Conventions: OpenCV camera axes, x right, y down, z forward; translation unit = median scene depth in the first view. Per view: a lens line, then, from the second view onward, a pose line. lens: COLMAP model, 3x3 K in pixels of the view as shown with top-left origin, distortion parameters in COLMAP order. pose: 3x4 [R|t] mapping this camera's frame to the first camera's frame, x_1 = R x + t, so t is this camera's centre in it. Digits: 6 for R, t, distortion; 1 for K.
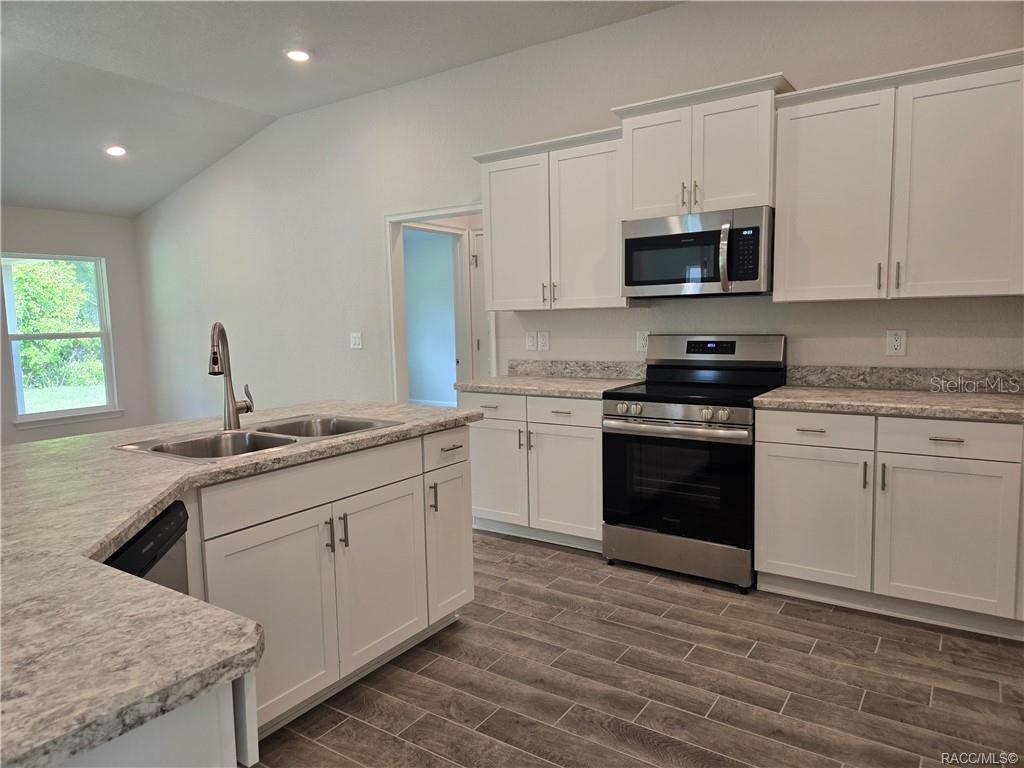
lens RADIAL K [[684.2, 0, 512.0], [0, 684.2, 384.0], [0, 0, 1]] dist [0.083604, -0.075676]
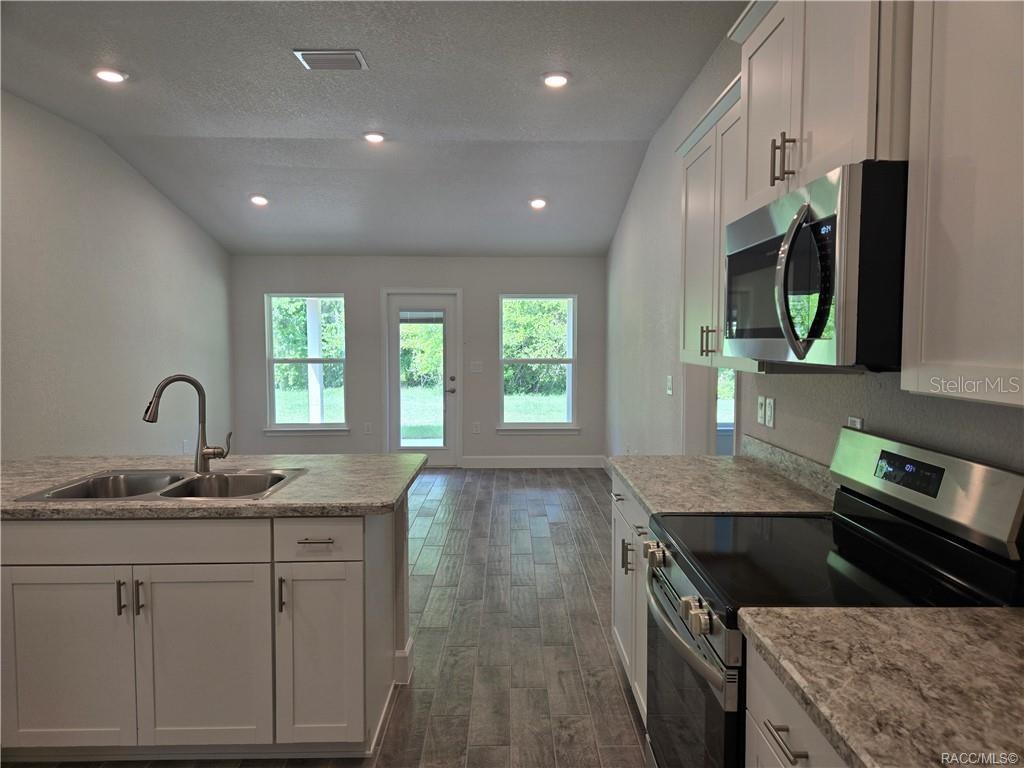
lens RADIAL K [[684.2, 0, 512.0], [0, 684.2, 384.0], [0, 0, 1]] dist [0.083604, -0.075676]
pose [[0.570545, 0.073867, -0.817938, 0.748114], [-0.093995, 0.995276, 0.024317, -0.142845], [0.815870, 0.063008, 0.574793, 0.750404]]
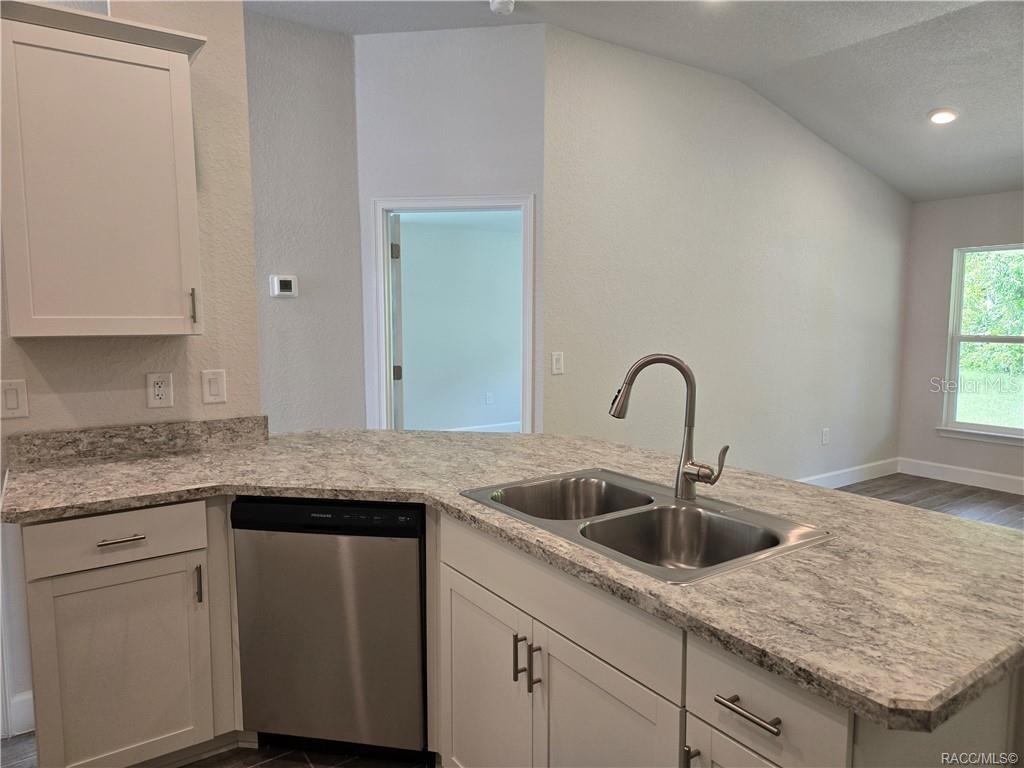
lens RADIAL K [[684.2, 0, 512.0], [0, 684.2, 384.0], [0, 0, 1]] dist [0.083604, -0.075676]
pose [[-0.346947, 0.115298, -0.930771, 0.329694], [-0.086710, 0.984221, 0.154240, -0.150553], [0.933868, 0.134221, -0.331476, 1.041331]]
